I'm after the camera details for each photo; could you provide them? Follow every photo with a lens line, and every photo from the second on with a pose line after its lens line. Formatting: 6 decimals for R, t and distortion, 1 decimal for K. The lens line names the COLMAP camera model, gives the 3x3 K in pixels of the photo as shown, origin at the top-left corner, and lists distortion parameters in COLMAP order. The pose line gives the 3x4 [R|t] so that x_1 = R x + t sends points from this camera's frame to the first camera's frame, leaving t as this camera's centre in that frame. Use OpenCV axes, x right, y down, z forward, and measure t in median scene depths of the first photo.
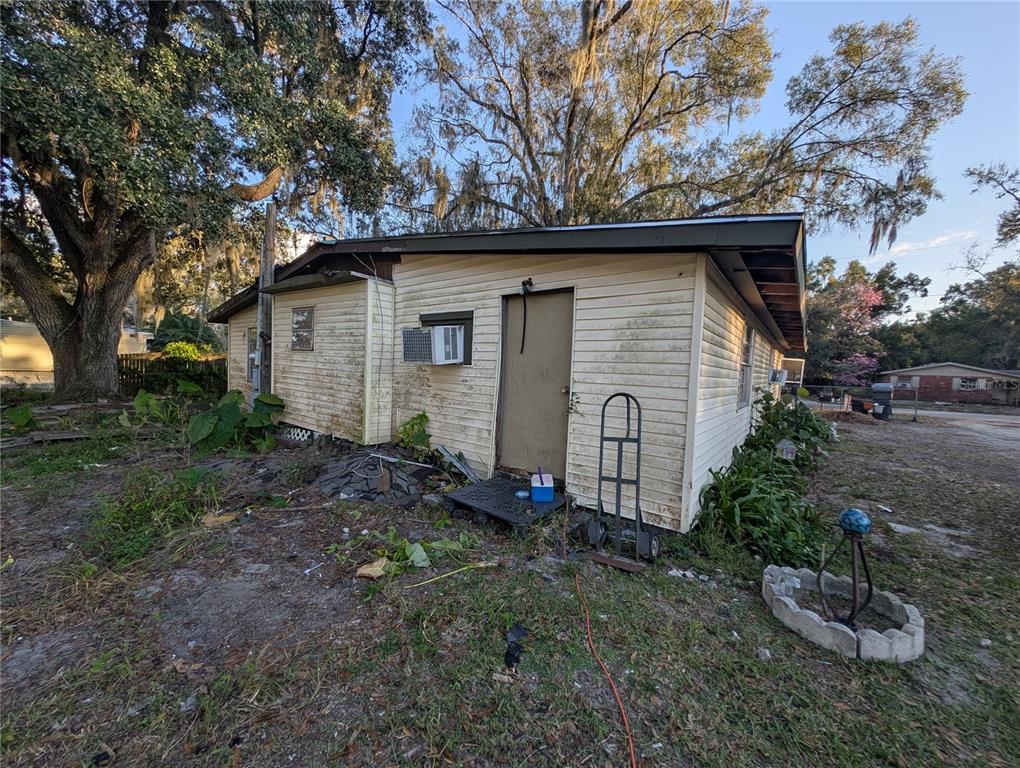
lens RADIAL K [[383.6, 0, 511.9], [0, 383.6, 388.5], [0, 0, 1]] dist [0.007624, -0.003652]
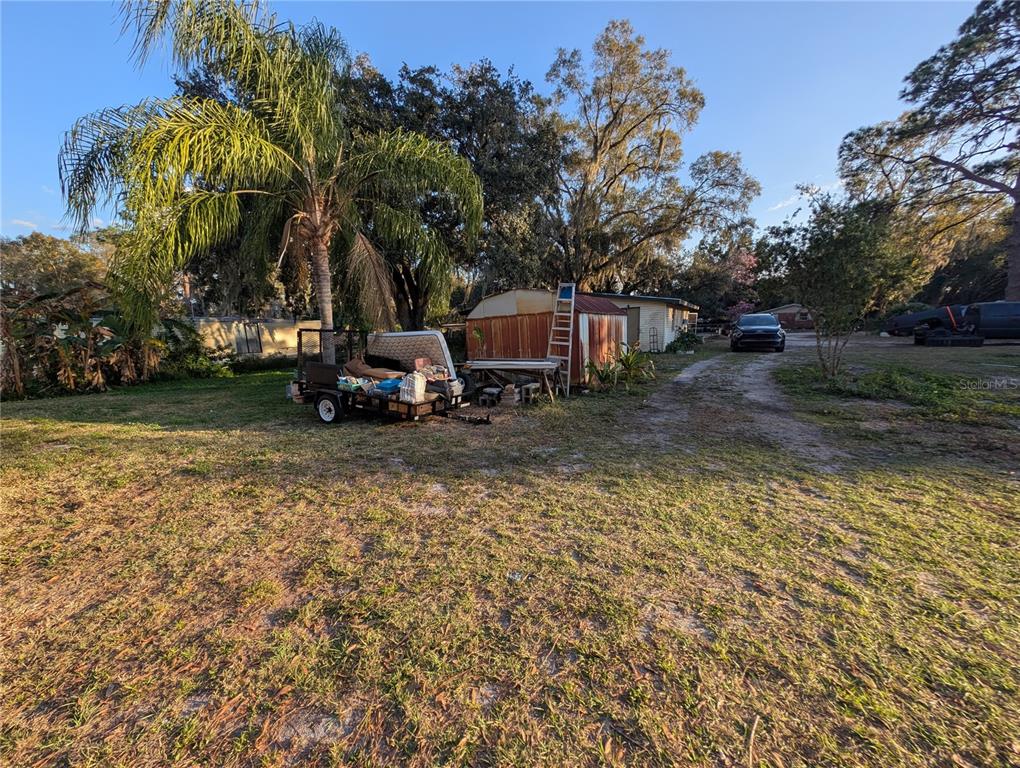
lens RADIAL K [[383.6, 0, 507.1], [0, 383.6, 389.8], [0, 0, 1]] dist [0.007624, -0.003652]
pose [[0.987270, -0.092327, 0.129516, -1.580815], [0.077851, 0.990575, 0.112699, 0.067813], [-0.138700, -0.101181, 0.985152, -2.602220]]
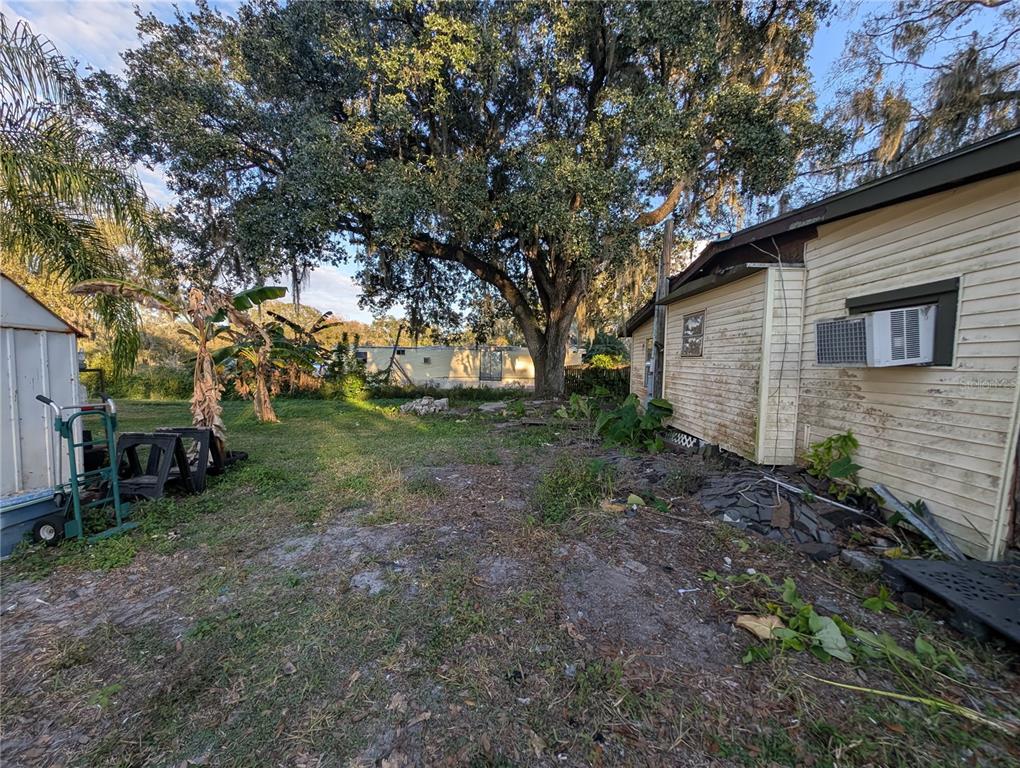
lens RADIAL K [[383.6, 0, 505.3], [0, 383.6, 390.7], [0, 0, 1]] dist [0.007624, -0.003652]
pose [[0.574819, 0.022560, -0.817969, -0.009253], [-0.029418, 0.999543, 0.006894, -0.003889], [0.817751, 0.020101, 0.575220, 0.045154]]
